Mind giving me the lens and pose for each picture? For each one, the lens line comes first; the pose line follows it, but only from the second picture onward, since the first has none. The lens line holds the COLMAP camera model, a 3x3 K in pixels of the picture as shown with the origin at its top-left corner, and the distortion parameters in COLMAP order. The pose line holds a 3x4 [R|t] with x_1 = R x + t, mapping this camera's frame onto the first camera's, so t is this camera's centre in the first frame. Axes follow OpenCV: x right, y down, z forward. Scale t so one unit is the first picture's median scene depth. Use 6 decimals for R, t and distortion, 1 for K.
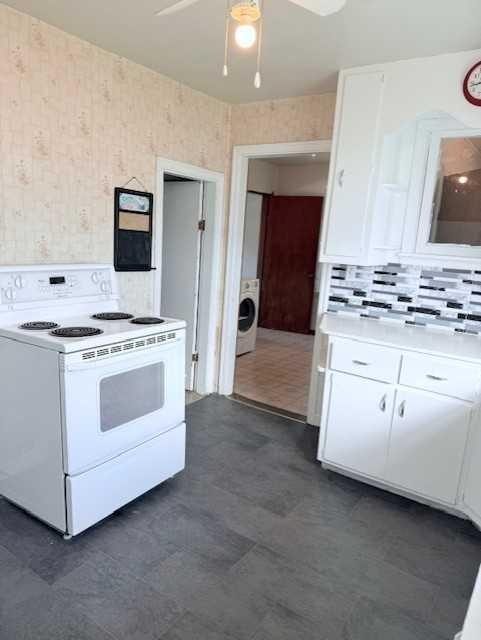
lens RADIAL K [[447.6, 0, 231.4], [0, 447.6, 320.1], [0, 0, 1]] dist [0.038723, -0.047790]
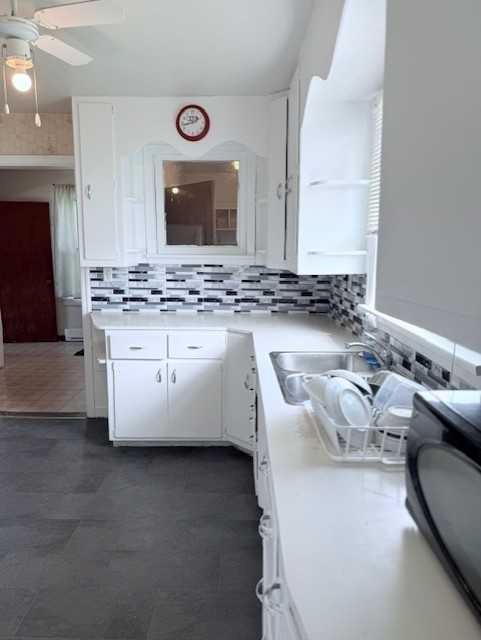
lens RADIAL K [[447.6, 0, 237.6], [0, 447.6, 318.6], [0, 0, 1]] dist [0.038723, -0.047790]
pose [[0.816370, -0.147415, 0.558399, -0.129869], [0.149840, 0.987830, 0.041719, 0.007030], [-0.557753, 0.049613, 0.828523, -0.129469]]
